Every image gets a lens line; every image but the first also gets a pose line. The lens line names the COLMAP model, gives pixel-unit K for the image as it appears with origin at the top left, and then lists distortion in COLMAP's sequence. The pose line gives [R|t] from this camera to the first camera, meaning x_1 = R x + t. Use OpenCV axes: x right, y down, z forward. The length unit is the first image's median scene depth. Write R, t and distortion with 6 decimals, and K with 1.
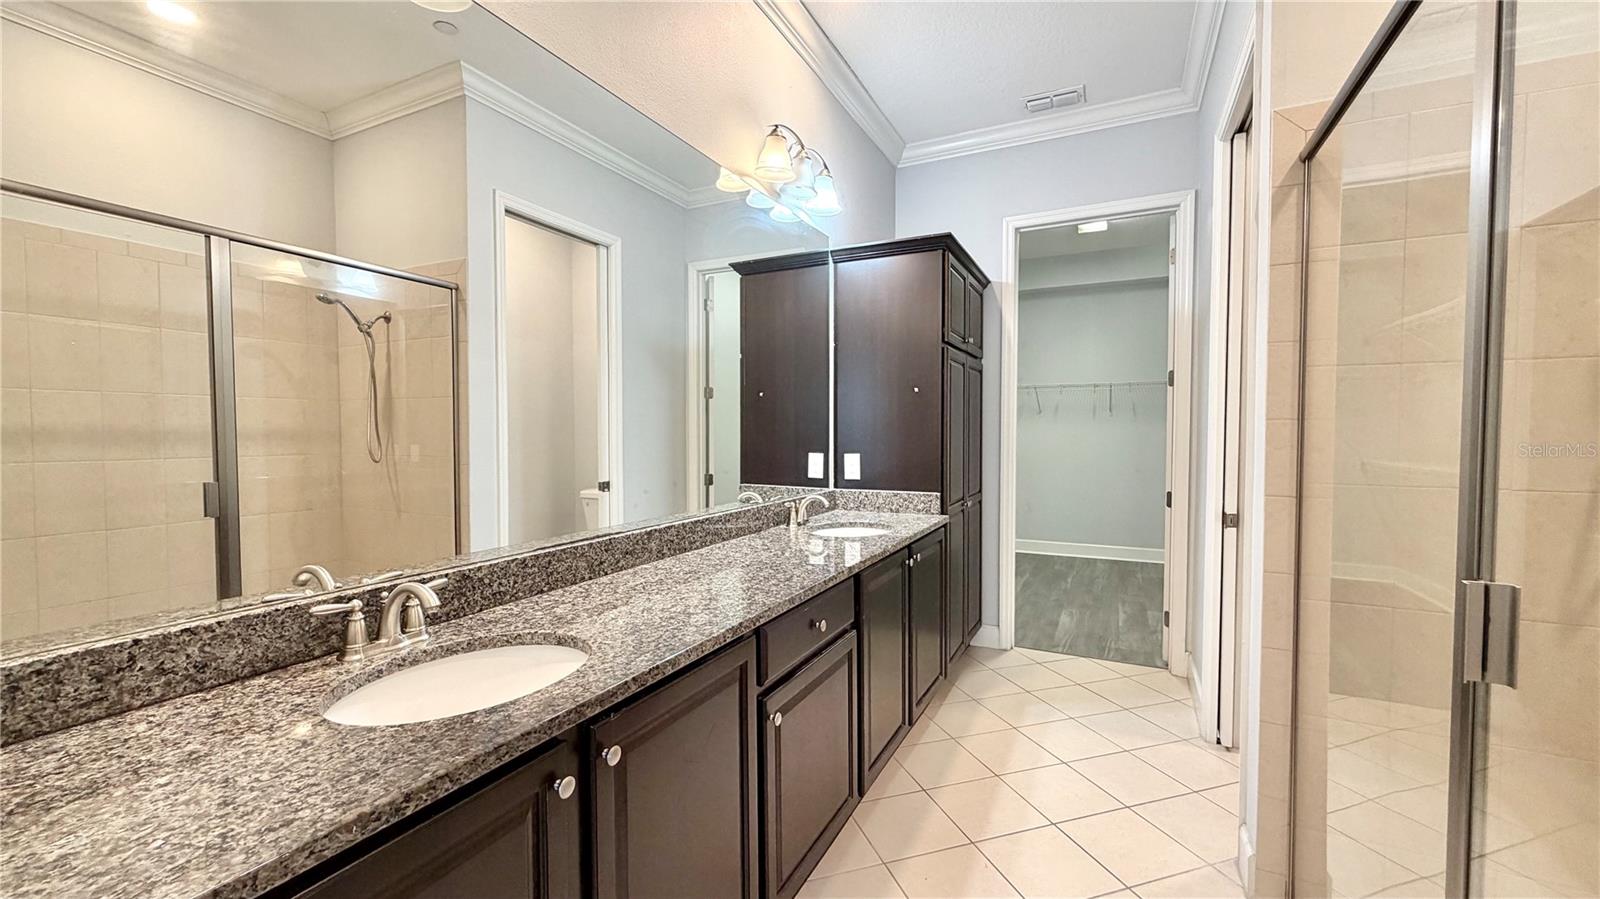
lens RADIAL K [[638.8, 0, 794.8], [0, 638.8, 450.0], [0, 0, 1]] dist [0.000102, -0.000267]
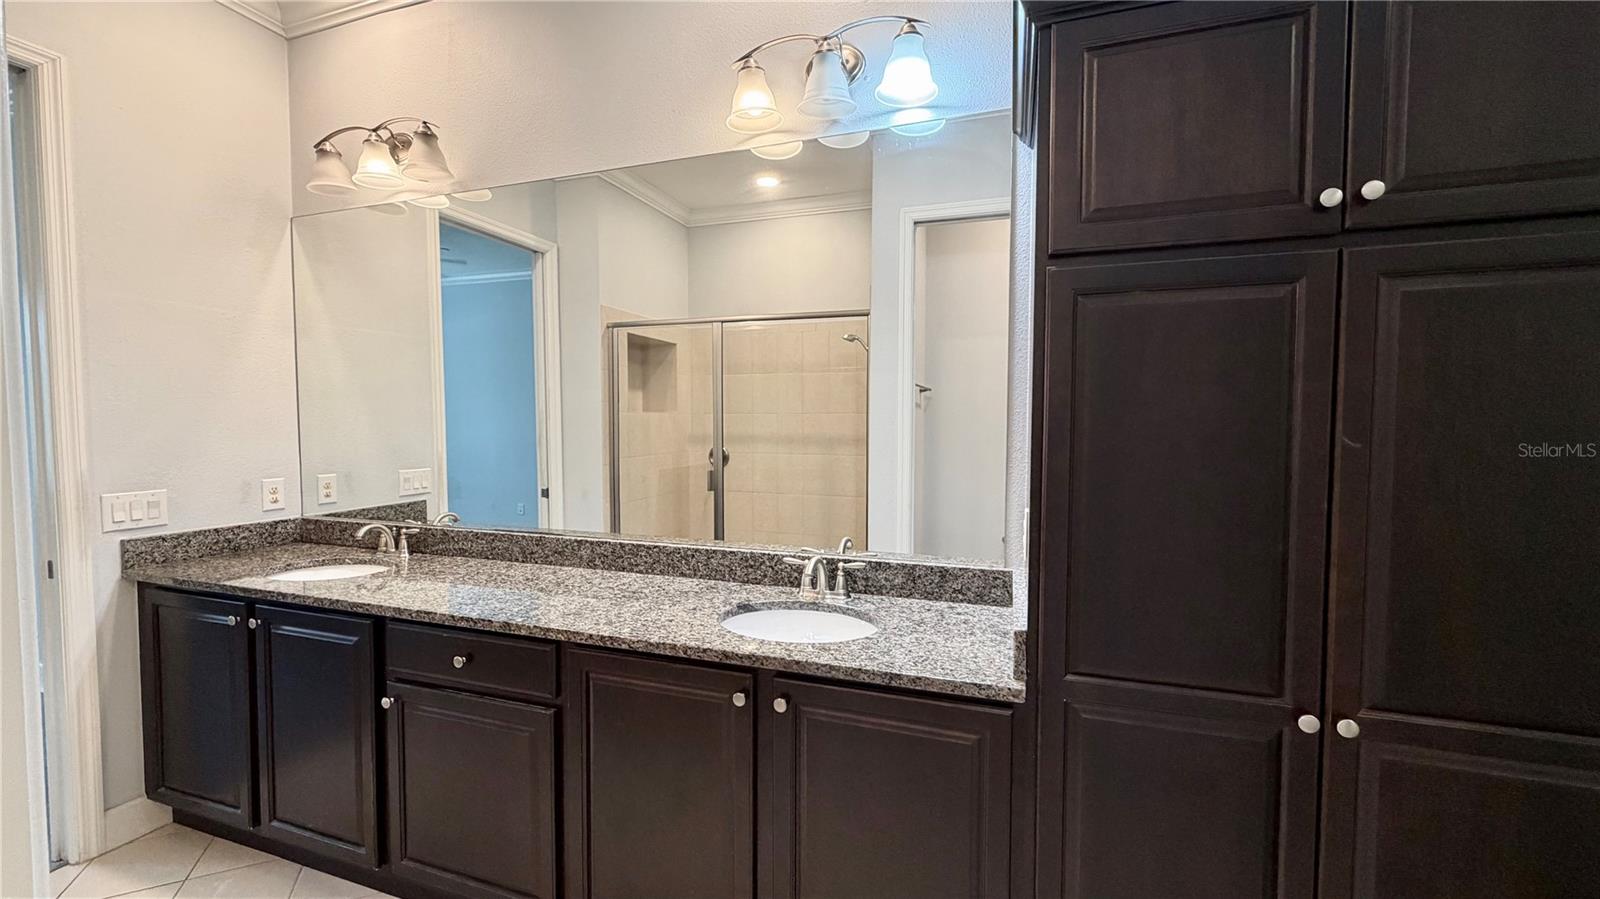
lens RADIAL K [[638.8, 0, 794.8], [0, 638.8, 450.0], [0, 0, 1]] dist [0.000102, -0.000267]
pose [[0.132637, 0.047307, -0.990035, 0.896414], [-0.034319, 0.998481, 0.043112, -0.091701], [0.990570, 0.028259, 0.134059, 1.153553]]
